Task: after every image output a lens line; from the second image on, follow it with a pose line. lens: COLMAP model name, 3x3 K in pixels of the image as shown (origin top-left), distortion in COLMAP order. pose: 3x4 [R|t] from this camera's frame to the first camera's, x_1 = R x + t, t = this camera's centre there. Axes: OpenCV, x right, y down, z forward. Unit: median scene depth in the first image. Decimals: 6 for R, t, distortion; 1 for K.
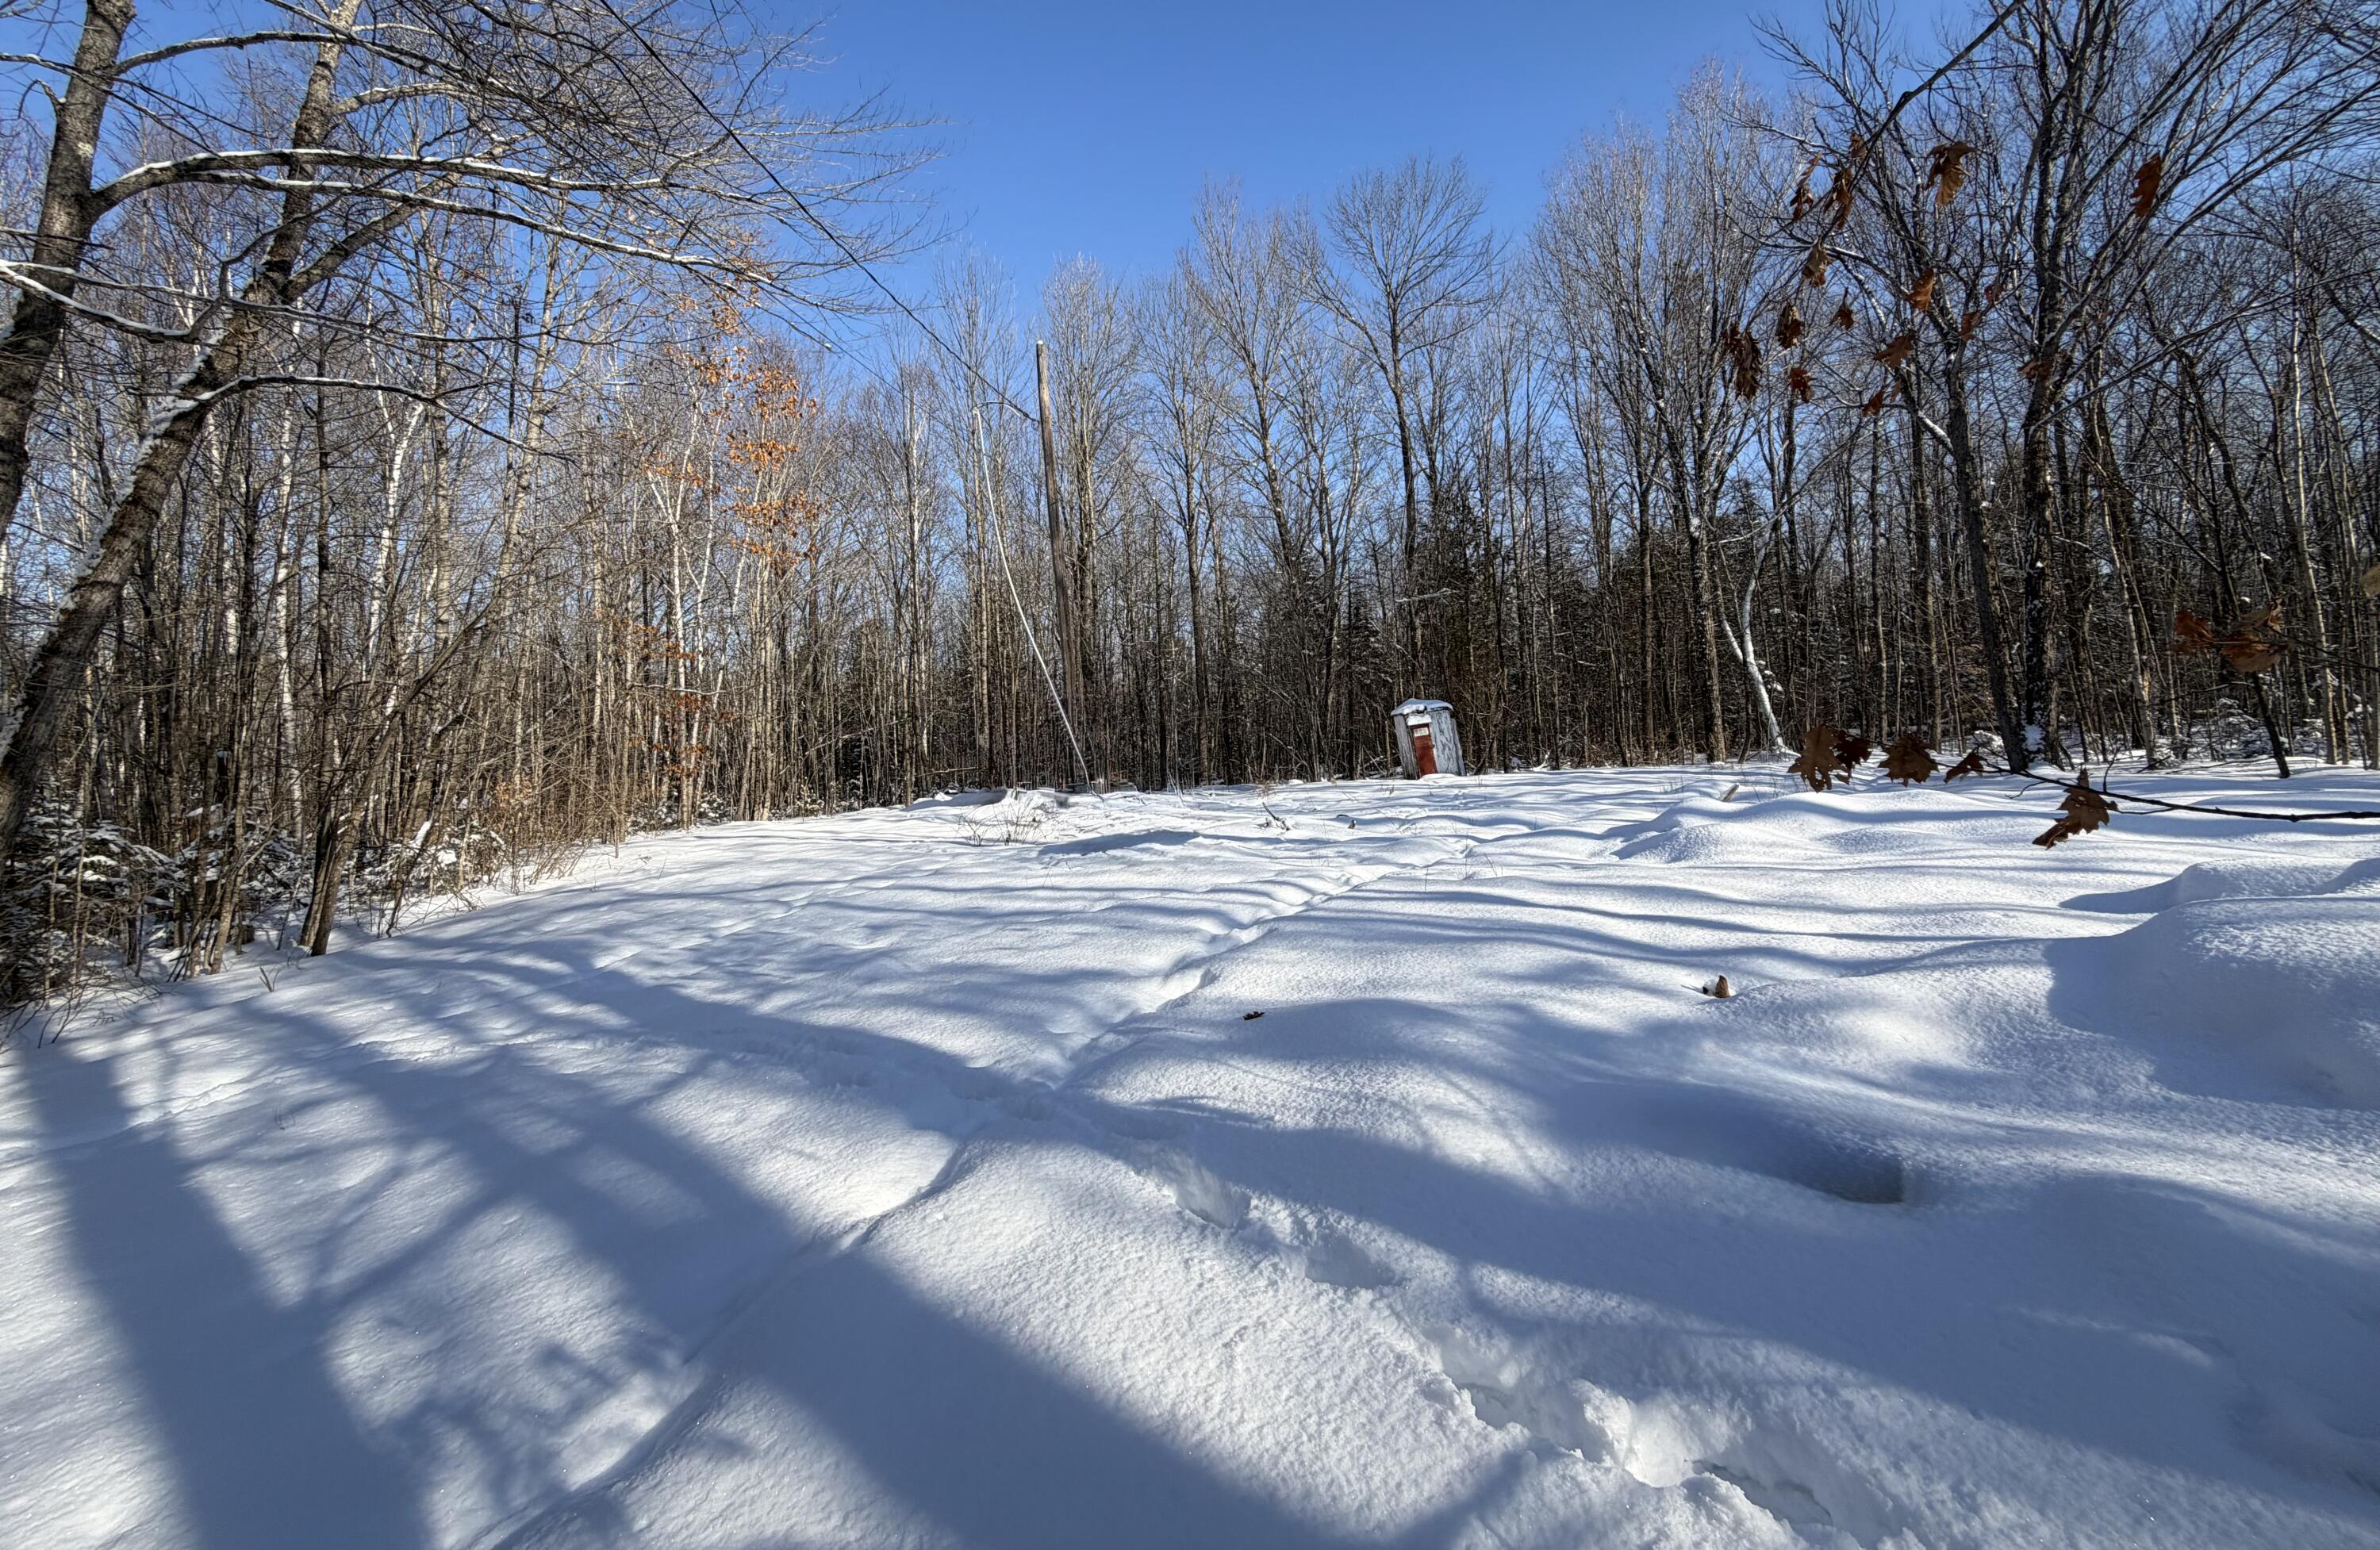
lens RADIAL K [[942.9, 0, 1180.6], [0, 942.9, 657.9], [0, 0, 1]] dist [-0.001732, 0.000148]
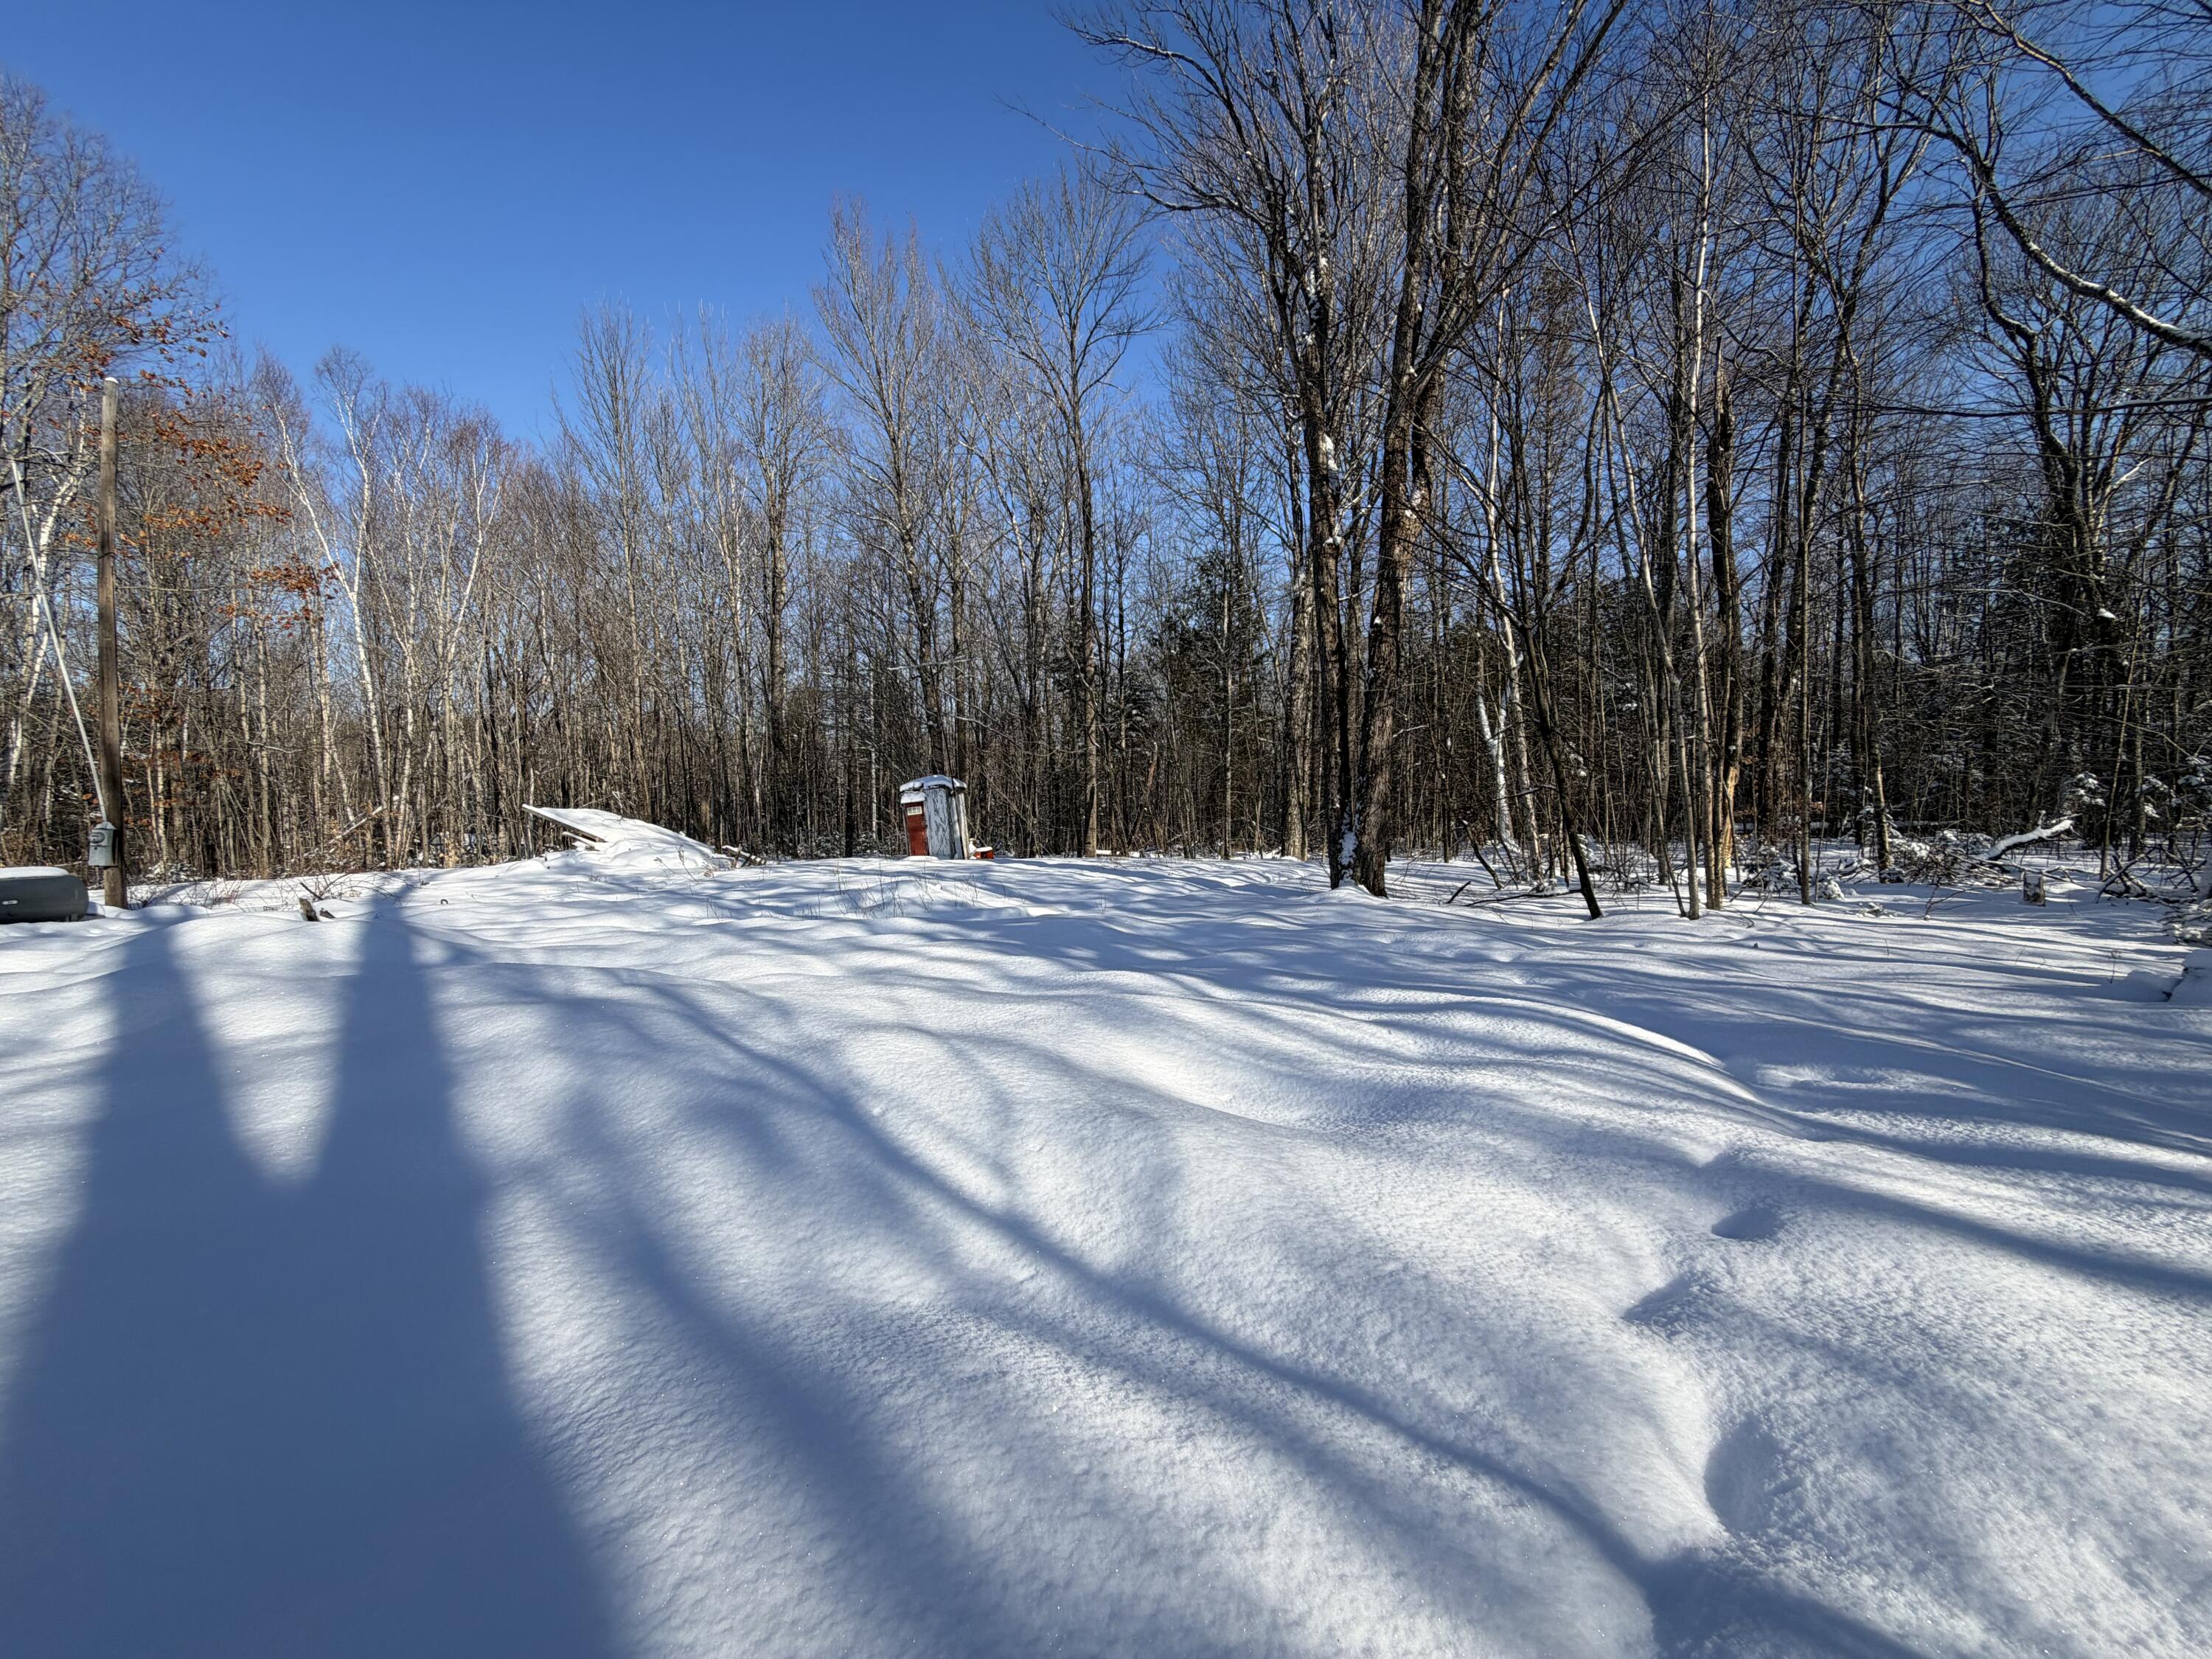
lens RADIAL K [[881.2, 0, 1107.7], [0, 881.2, 827.7], [0, 0, 1]] dist [0.003059, -0.000930]
pose [[0.981333, 0.039906, -0.188129, 0.604117], [-0.018350, 0.993201, 0.114958, -0.008480], [0.191438, -0.109360, 0.975393, 0.182303]]
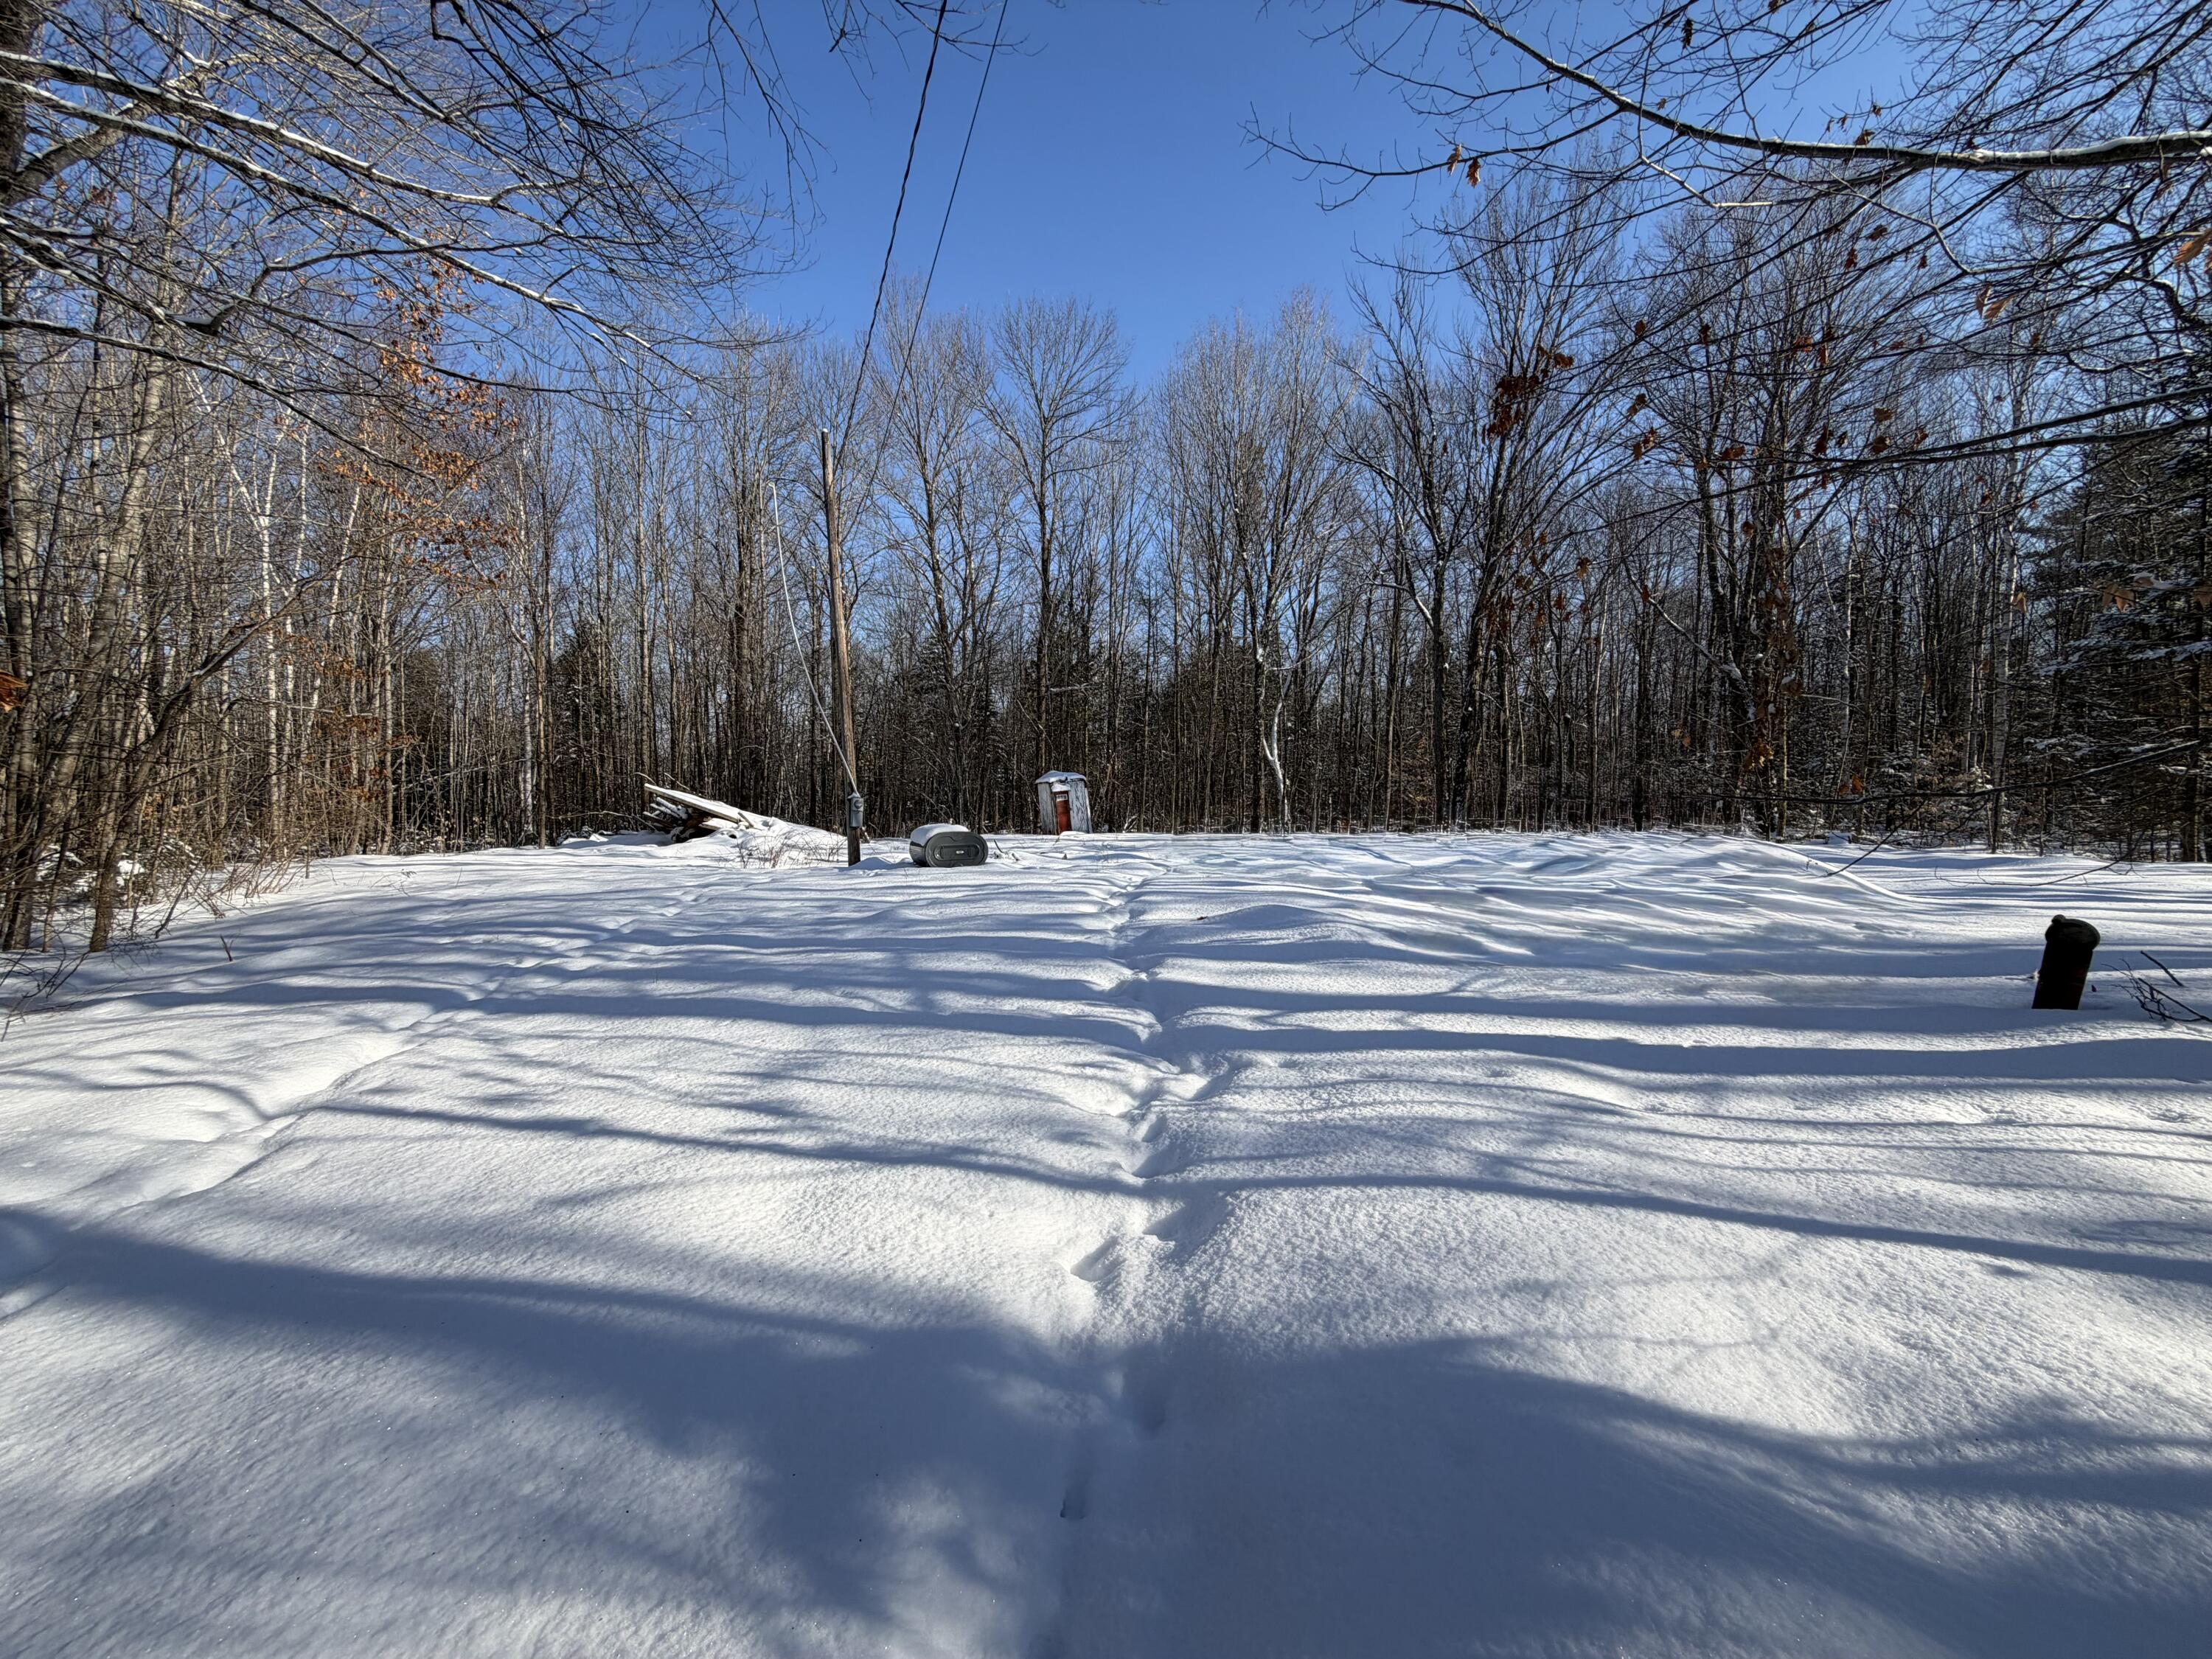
lens RADIAL K [[881.2, 0, 1100.6], [0, 881.2, 829.5], [0, 0, 1]] dist [0.003059, -0.000930]
pose [[0.924188, 0.039270, 0.379913, -0.138039], [-0.079232, 0.992774, 0.090124, 0.011877], [-0.373629, -0.113392, 0.920621, -0.093598]]
